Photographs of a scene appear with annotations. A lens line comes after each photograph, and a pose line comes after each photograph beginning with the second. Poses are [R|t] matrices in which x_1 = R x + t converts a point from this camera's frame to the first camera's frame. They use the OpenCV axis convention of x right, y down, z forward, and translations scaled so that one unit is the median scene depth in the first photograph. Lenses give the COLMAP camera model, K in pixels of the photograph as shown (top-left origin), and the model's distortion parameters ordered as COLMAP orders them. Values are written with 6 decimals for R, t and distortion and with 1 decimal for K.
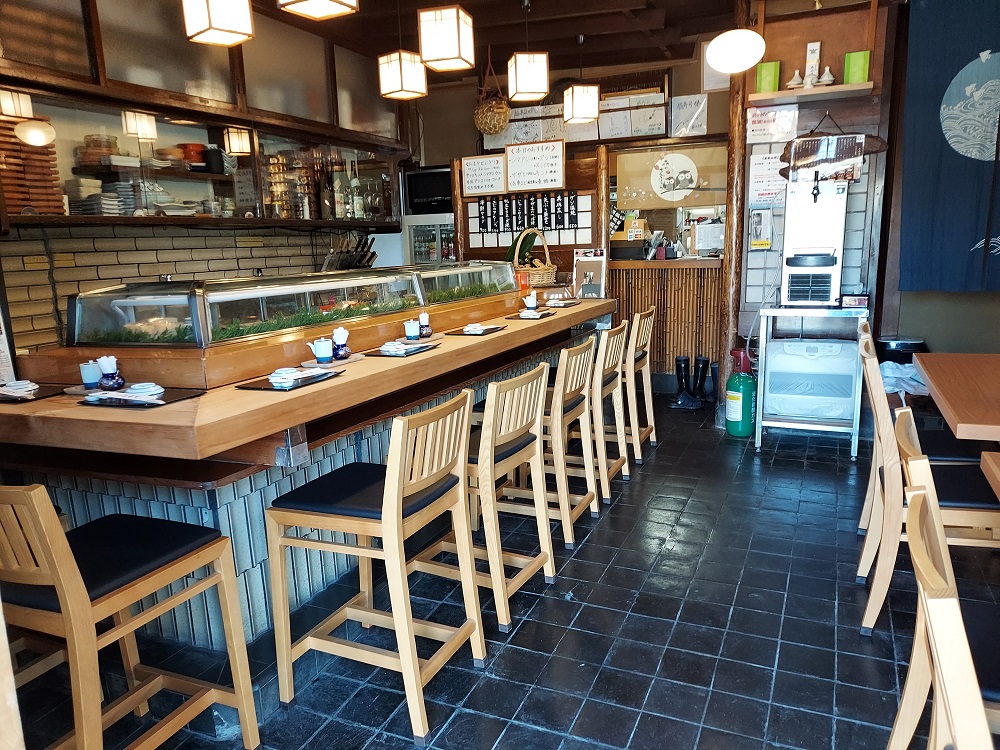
lens RADIAL K [[730.1, 0, 501.1], [0, 730.1, 380.1], [0, 0, 1]] dist [0.032105, 0.003469]
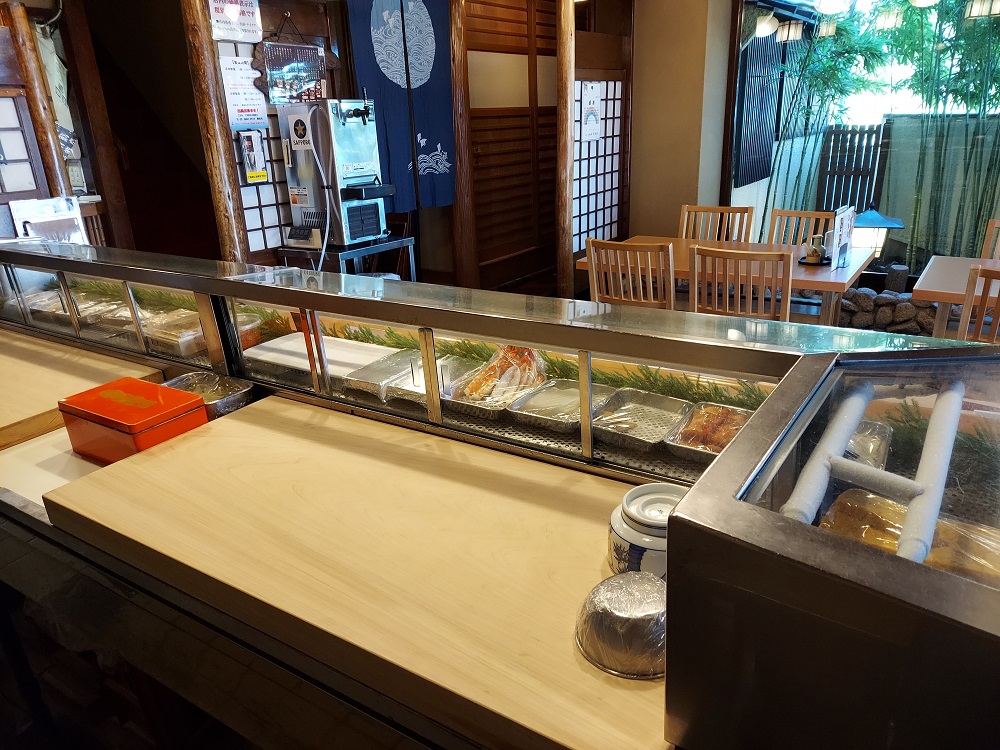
lens RADIAL K [[730.1, 0, 499.8], [0, 730.1, 379.4], [0, 0, 1]] dist [0.032105, 0.003469]
pose [[0.181706, -0.313978, 0.931880, -0.455246], [0.216116, 0.937237, 0.273643, -0.155820], [-0.959311, 0.151671, 0.238158, 0.659814]]
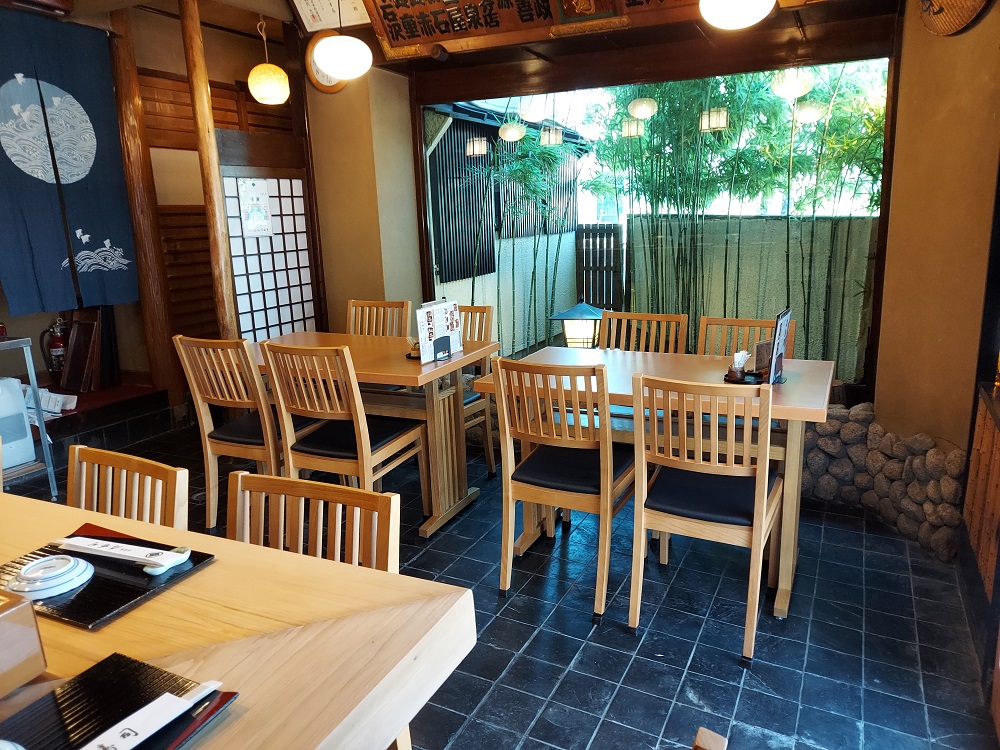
lens RADIAL K [[730.1, 0, 498.2], [0, 730.1, 378.8], [0, 0, 1]] dist [0.032105, 0.003469]
pose [[0.044358, -0.195574, 0.979685, -0.373997], [0.224580, 0.957503, 0.180977, -0.079686], [-0.973445, 0.211990, 0.086395, 0.355930]]
